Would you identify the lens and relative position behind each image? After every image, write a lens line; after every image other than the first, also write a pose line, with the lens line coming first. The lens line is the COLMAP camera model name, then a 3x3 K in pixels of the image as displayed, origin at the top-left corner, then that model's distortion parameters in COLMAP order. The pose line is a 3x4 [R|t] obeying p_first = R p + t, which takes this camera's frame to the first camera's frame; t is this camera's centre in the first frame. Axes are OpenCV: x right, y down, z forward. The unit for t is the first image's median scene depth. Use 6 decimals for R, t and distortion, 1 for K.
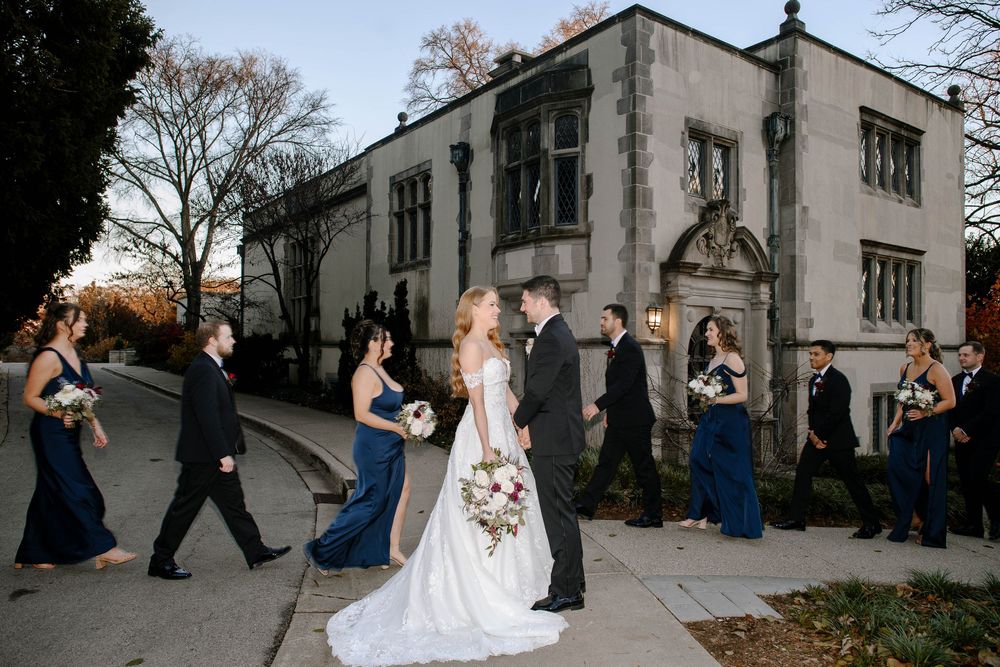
lens RADIAL K [[696.6, 0, 524.8], [0, 696.6, 331.5], [0, 0, 1]] dist [-0.006374, 0.001244]
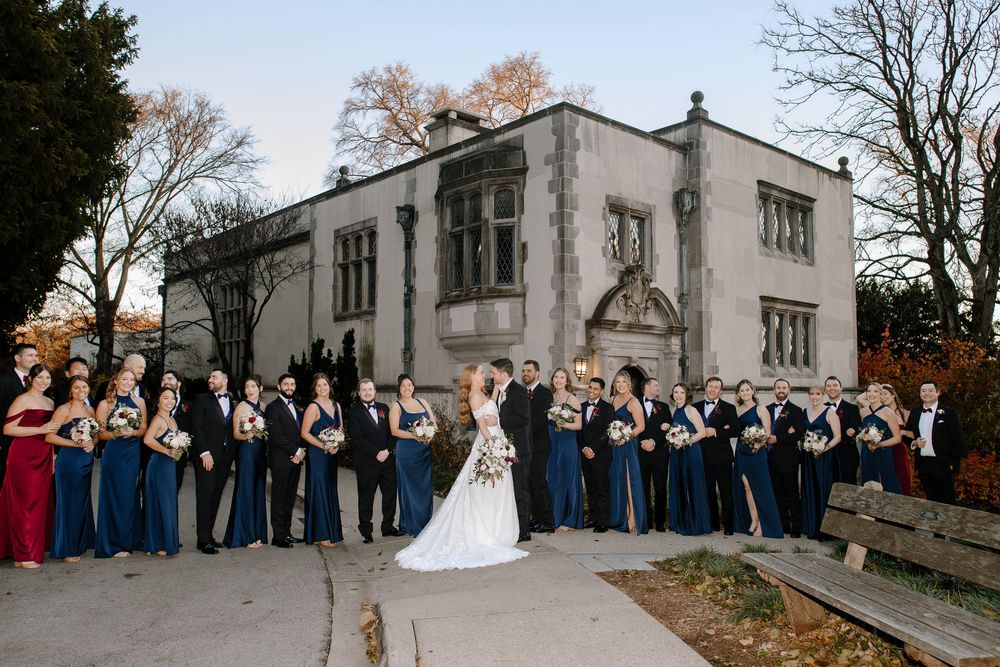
lens RADIAL K [[696.6, 0, 524.8], [0, 696.6, 331.5], [0, 0, 1]] dist [-0.006374, 0.001244]
pose [[0.995117, 0.003974, 0.098626, -0.016379], [0.002012, 0.998165, -0.060515, -0.006348], [-0.098685, 0.060418, 0.993283, -0.111103]]
